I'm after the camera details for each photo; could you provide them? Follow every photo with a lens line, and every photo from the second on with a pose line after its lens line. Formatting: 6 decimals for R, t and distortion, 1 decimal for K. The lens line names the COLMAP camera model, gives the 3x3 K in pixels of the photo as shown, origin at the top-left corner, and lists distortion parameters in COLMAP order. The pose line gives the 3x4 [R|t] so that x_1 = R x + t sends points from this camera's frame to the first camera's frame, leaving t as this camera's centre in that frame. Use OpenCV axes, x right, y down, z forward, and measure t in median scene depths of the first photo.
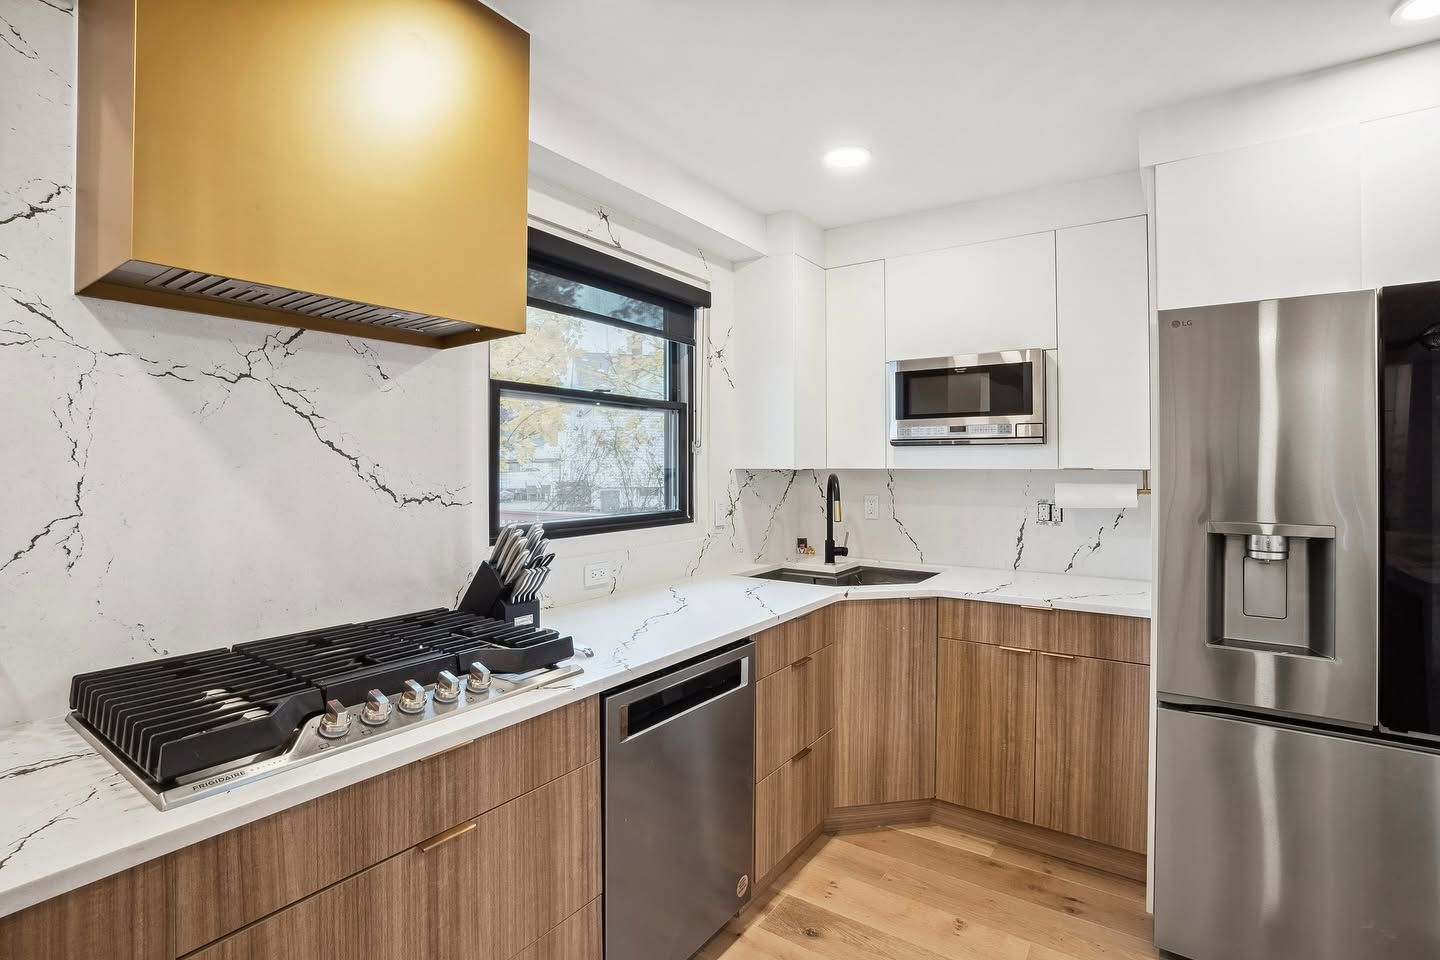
lens RADIAL K [[684.2, 0, 724.2], [0, 684.2, 465.3], [0, 0, 1]] dist [-0.045485, -0.000014]
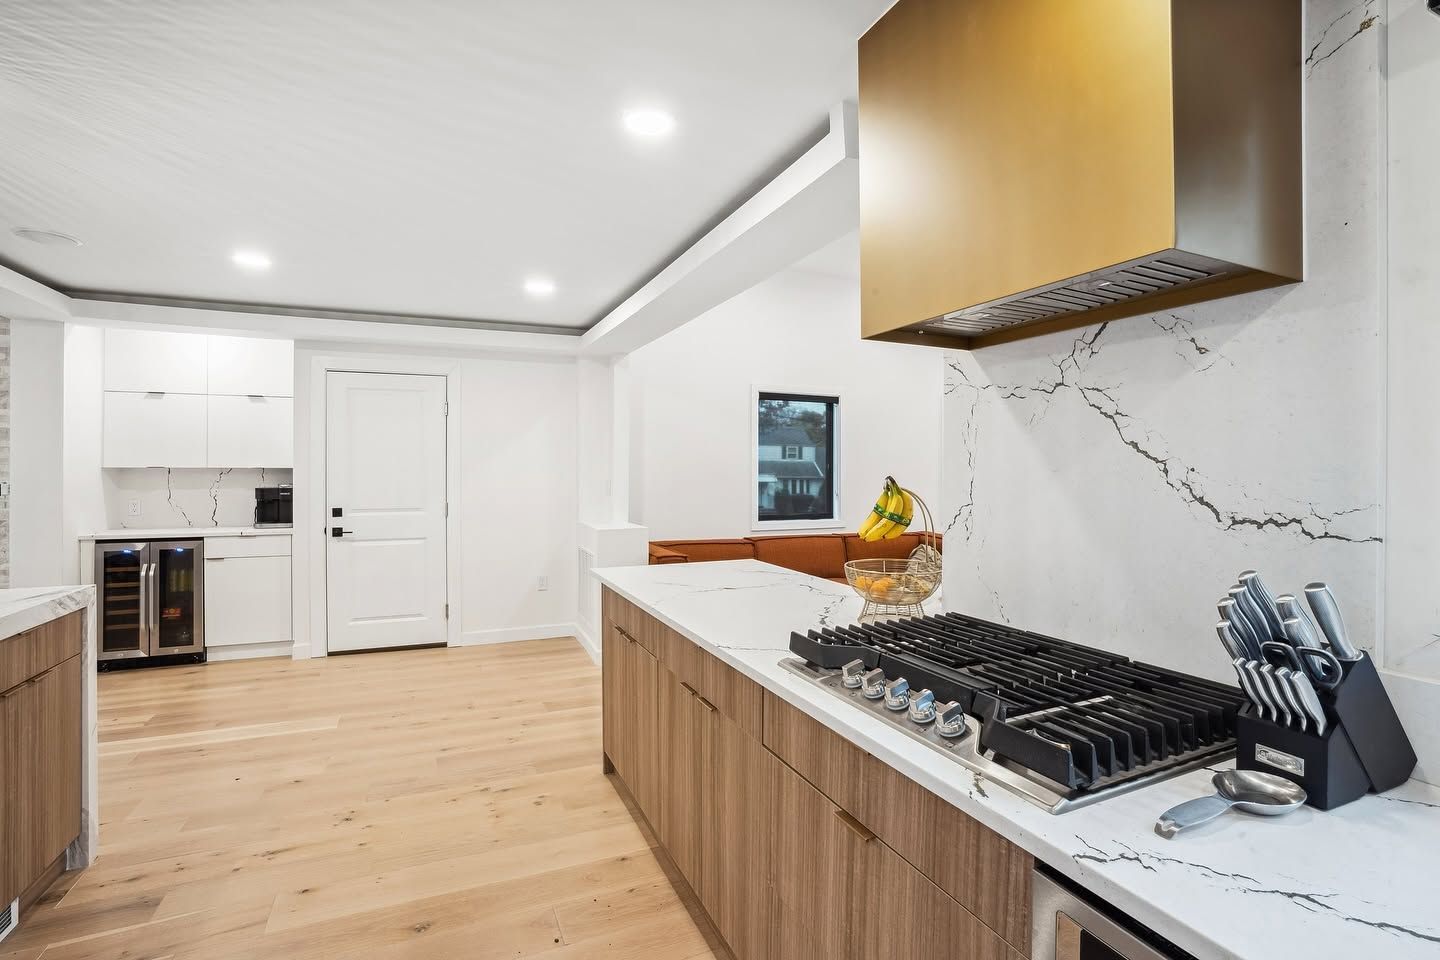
lens RADIAL K [[659.8, 0, 720.0], [0, 659.8, 480.0], [0, 0, 1]] dist [-0.052995, 0.000034]
pose [[-0.522624, 0.010636, -0.852497, 0.394553], [-0.005506, 0.999859, 0.015851, 0.002925], [0.852545, 0.012978, -0.522492, 0.970848]]
